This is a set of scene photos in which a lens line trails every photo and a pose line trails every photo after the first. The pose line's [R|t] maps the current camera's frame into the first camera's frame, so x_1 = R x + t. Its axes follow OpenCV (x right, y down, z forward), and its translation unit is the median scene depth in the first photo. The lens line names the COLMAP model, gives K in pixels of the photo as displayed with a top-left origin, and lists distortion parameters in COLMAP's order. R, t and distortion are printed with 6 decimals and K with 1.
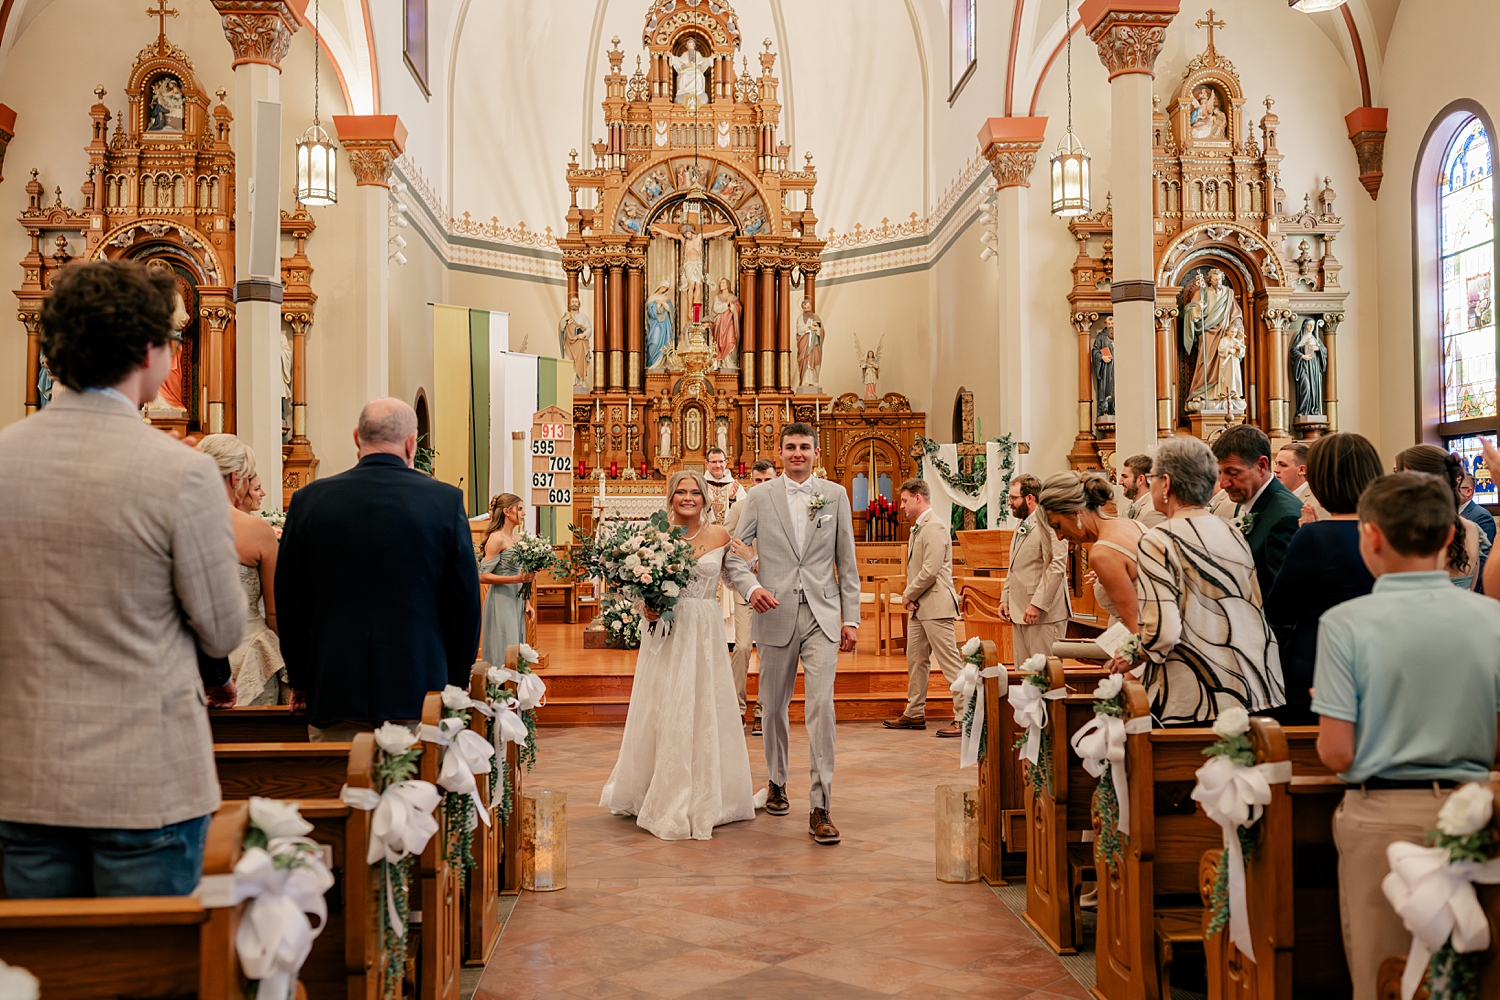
lens RADIAL K [[1421.3, 0, 750.0], [0, 1421.3, 500.0], [0, 0, 1]] dist [-0.004603, 0.002231]
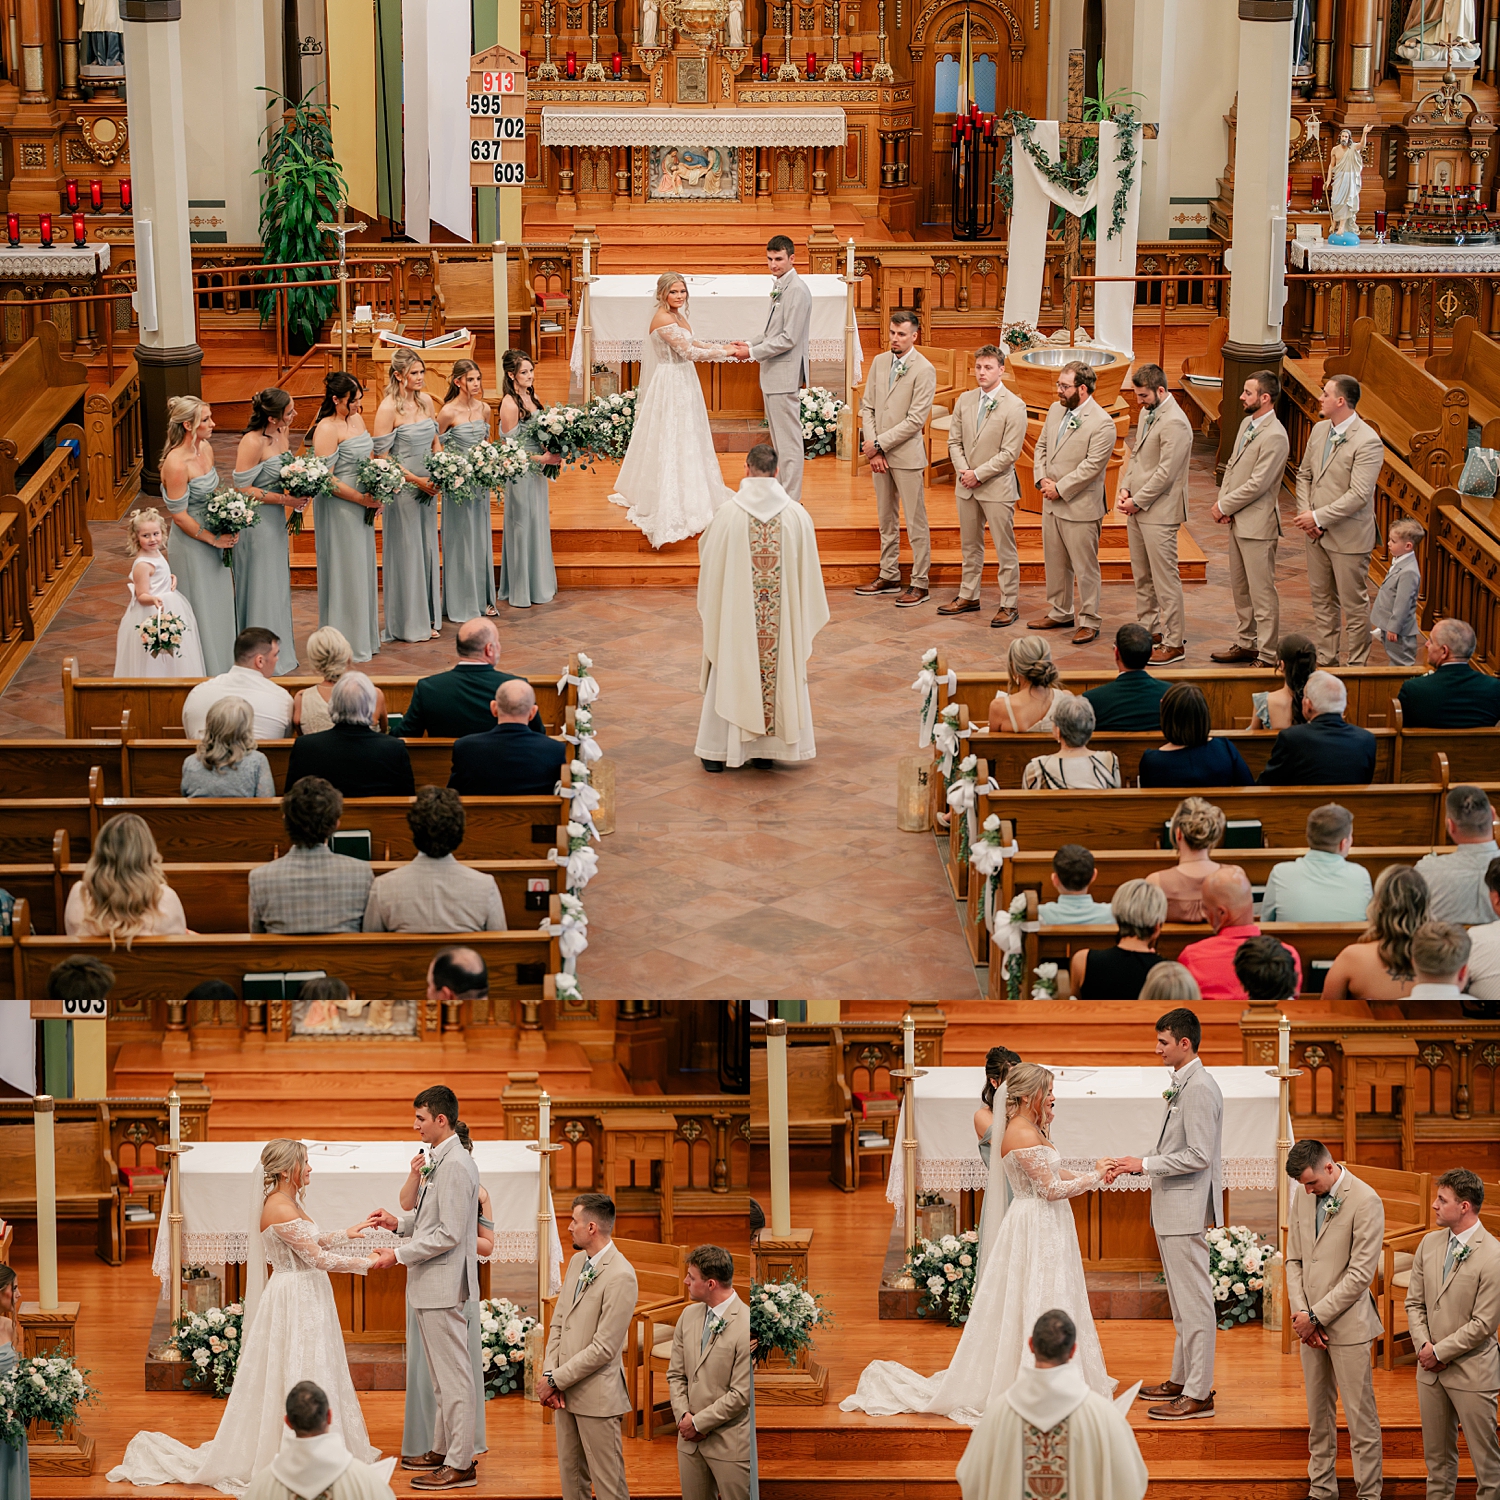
lens RADIAL K [[3013.9, 0, 746.1], [0, 3013.9, 520.6], [0, 0, 1]] dist [-0.010423, 0.038149]
pose [[0.999822, 0.014519, -0.012072, 0.005484], [-0.010819, 0.964495, 0.263880, -0.184190], [0.015474, -0.263703, 0.964480, -0.400601]]
